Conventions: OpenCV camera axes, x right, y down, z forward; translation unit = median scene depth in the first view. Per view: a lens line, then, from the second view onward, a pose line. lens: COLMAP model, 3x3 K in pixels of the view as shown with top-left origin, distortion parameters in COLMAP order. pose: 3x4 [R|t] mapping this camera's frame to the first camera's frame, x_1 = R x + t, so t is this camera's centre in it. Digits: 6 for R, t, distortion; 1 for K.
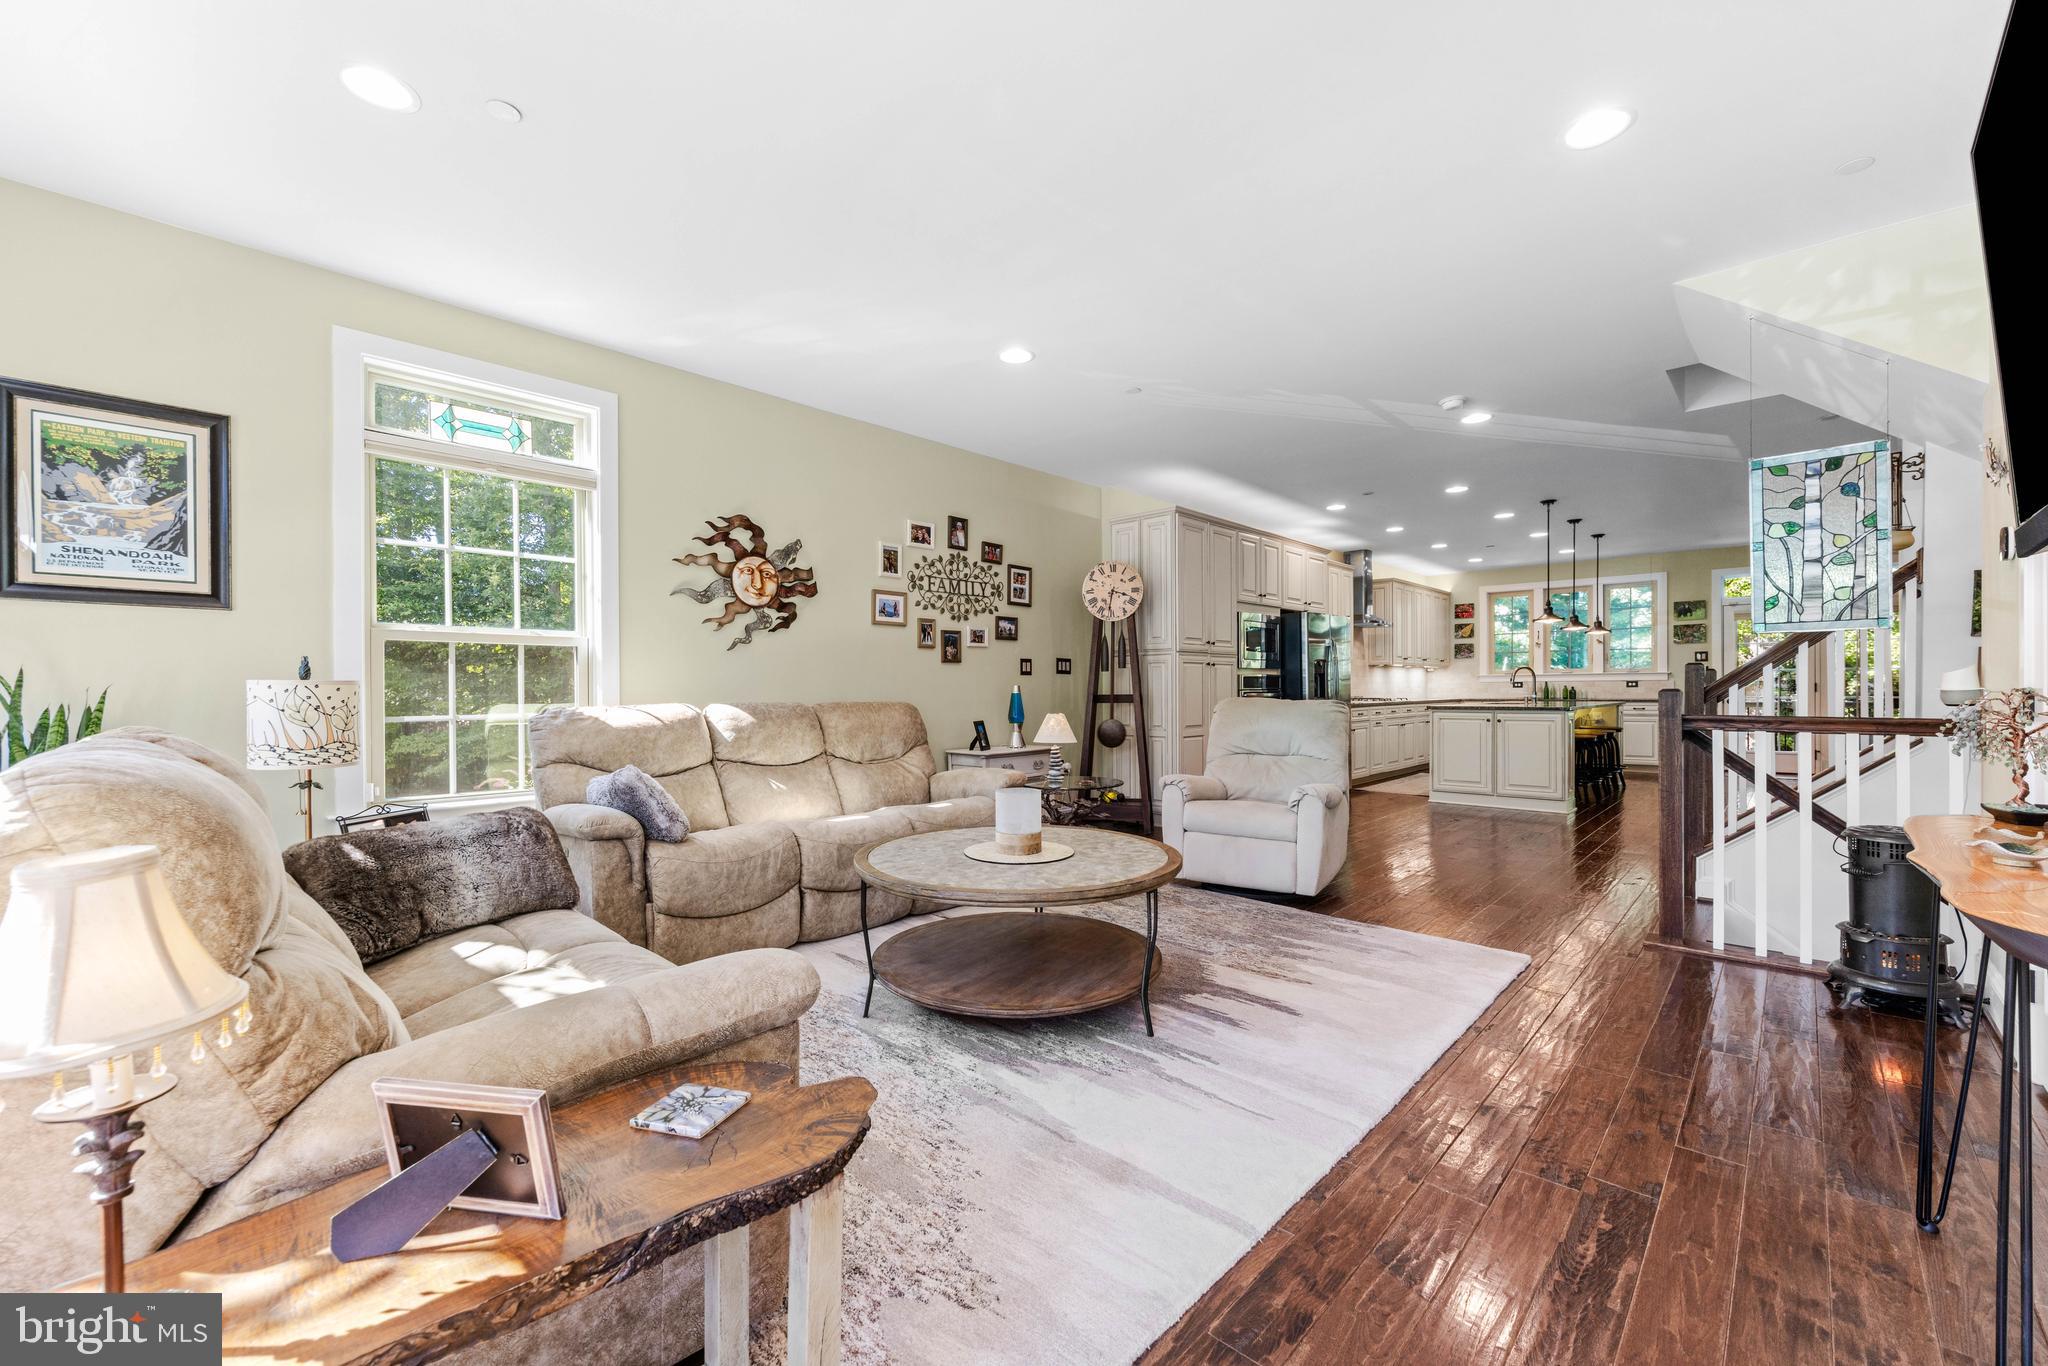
lens RADIAL K [[818.2, 0, 1011.6], [0, 818.2, 694.4], [0, 0, 1]] dist [-0.003166, -0.000597]
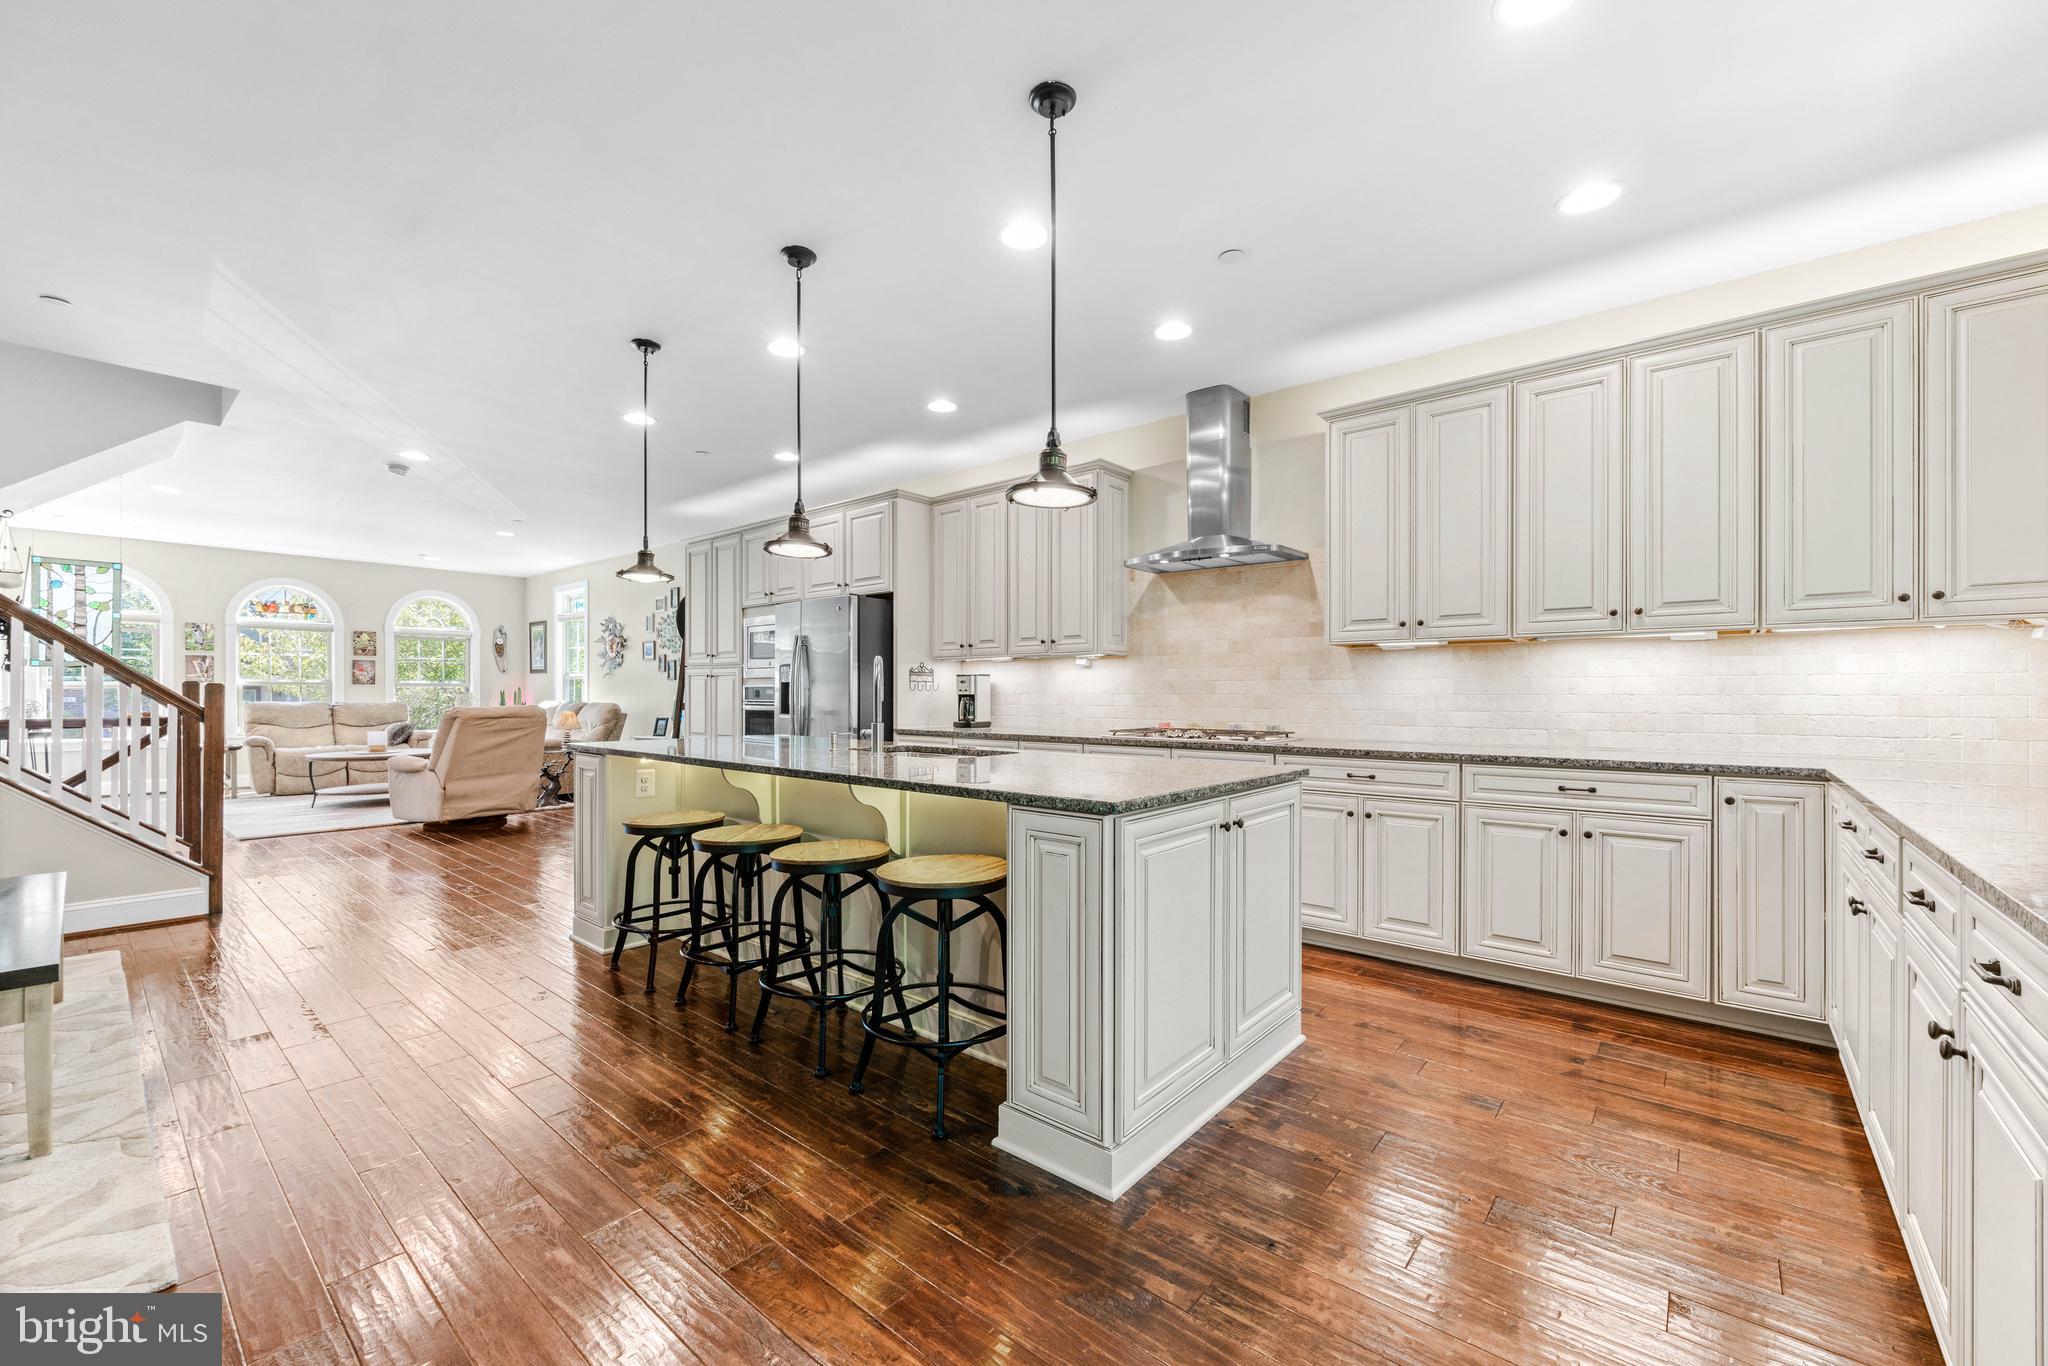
lens RADIAL K [[818.2, 0, 1022.6], [0, 818.2, 697.8], [0, 0, 1]] dist [-0.003166, -0.000597]
pose [[0.066318, 0.010839, -0.997740, 1.561972], [-0.010602, 0.999892, 0.010157, -0.028688], [0.997742, 0.009905, 0.066426, 1.585054]]
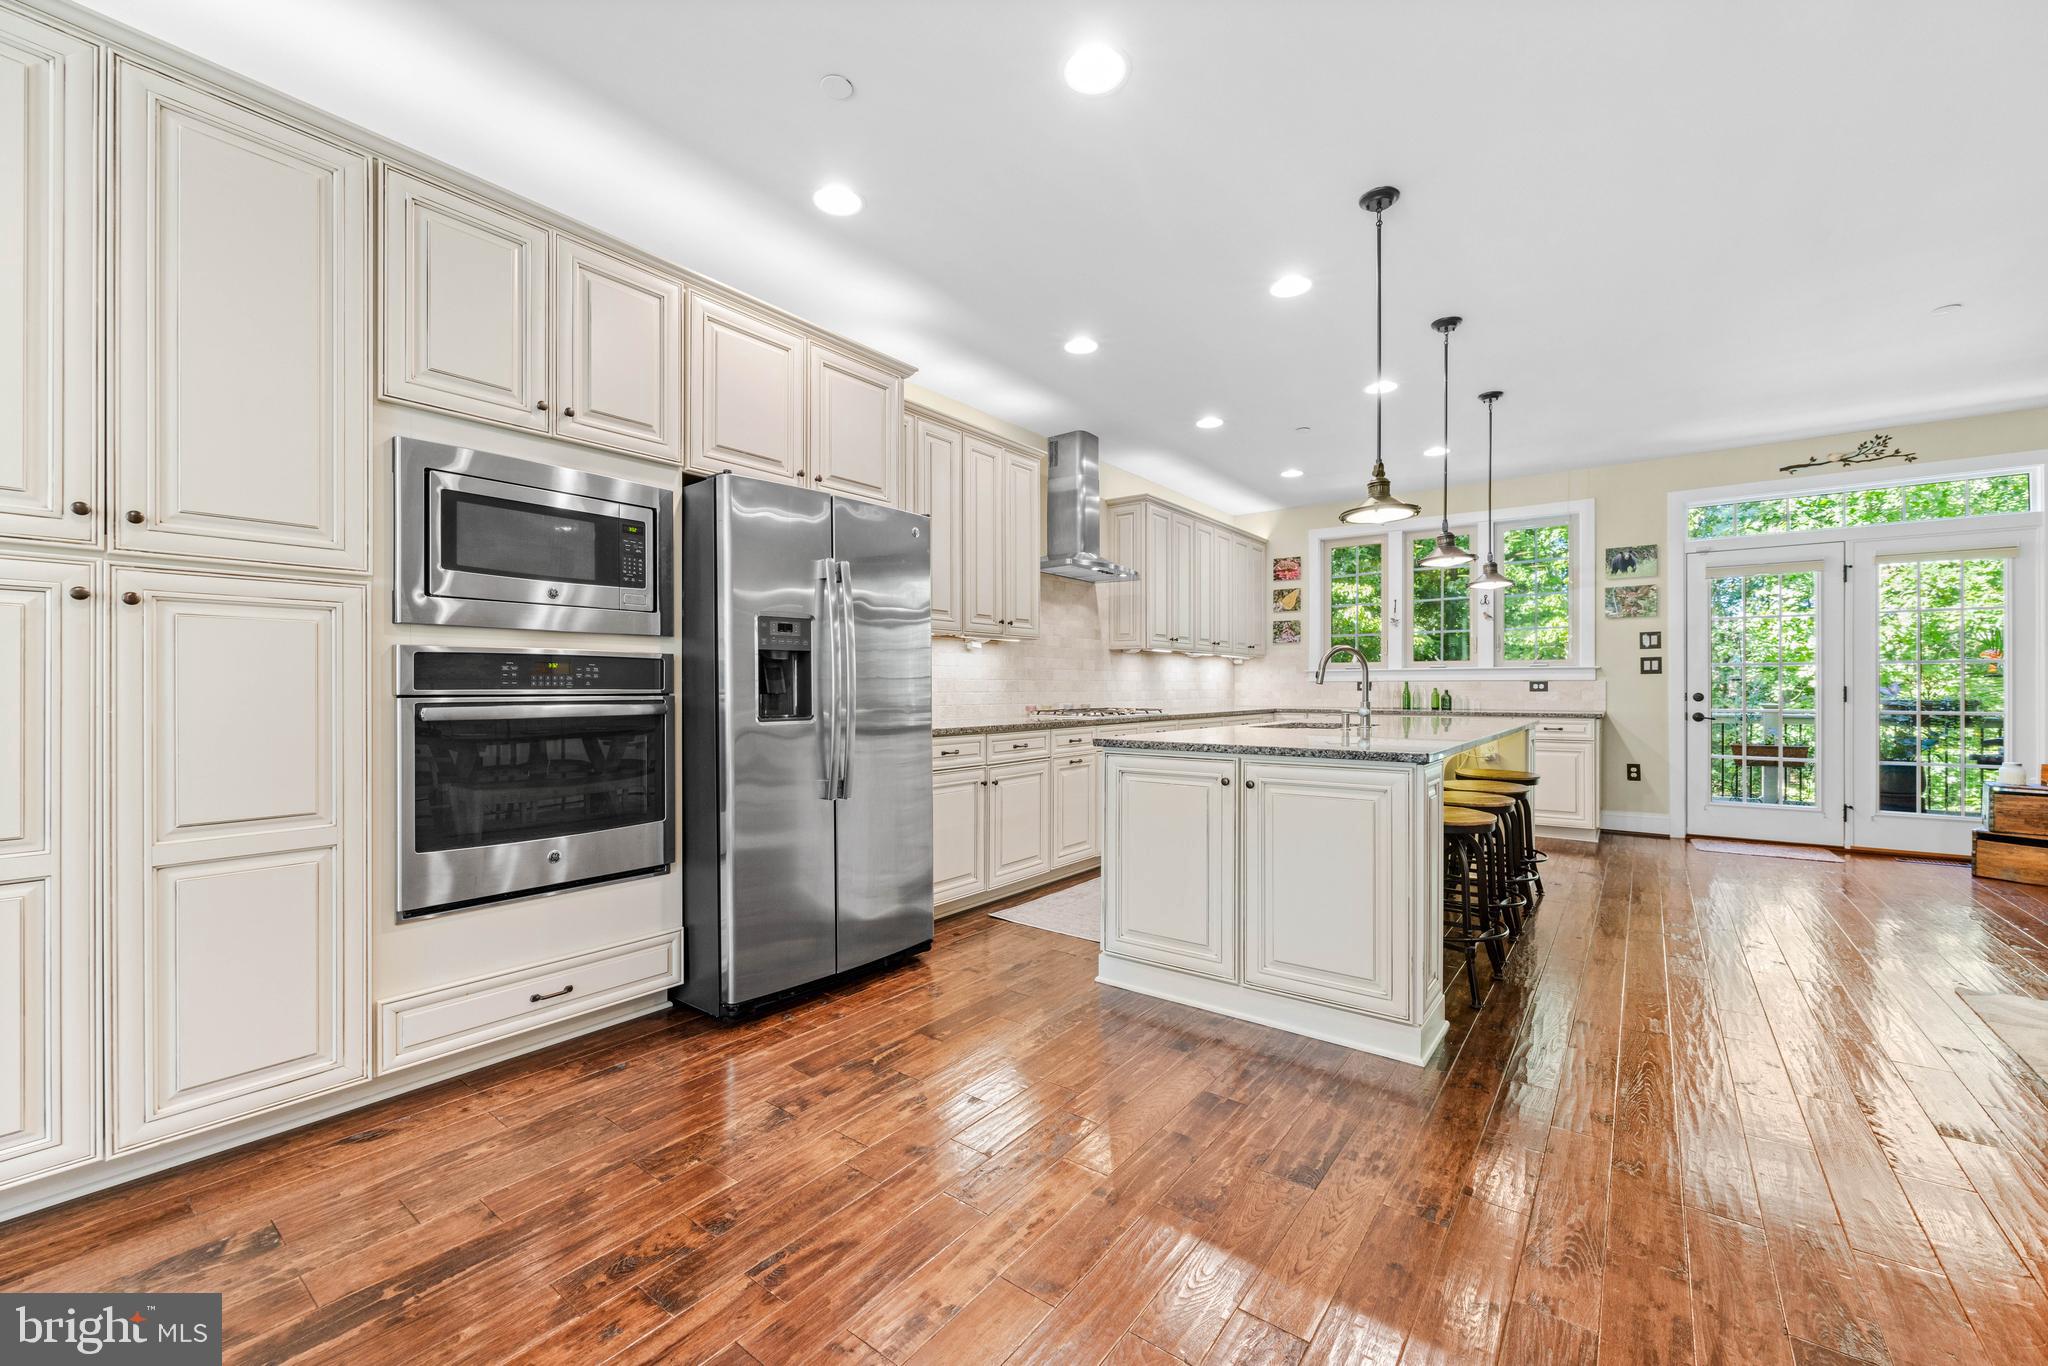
lens RADIAL K [[818.2, 0, 1017.3], [0, 818.2, 688.4], [0, 0, 1]] dist [-0.003166, -0.000597]
pose [[0.993597, 0.006353, 0.112802, 0.595720], [-0.005610, 0.999960, -0.006897, -0.009335], [-0.112841, 0.006220, 0.993594, 0.854022]]
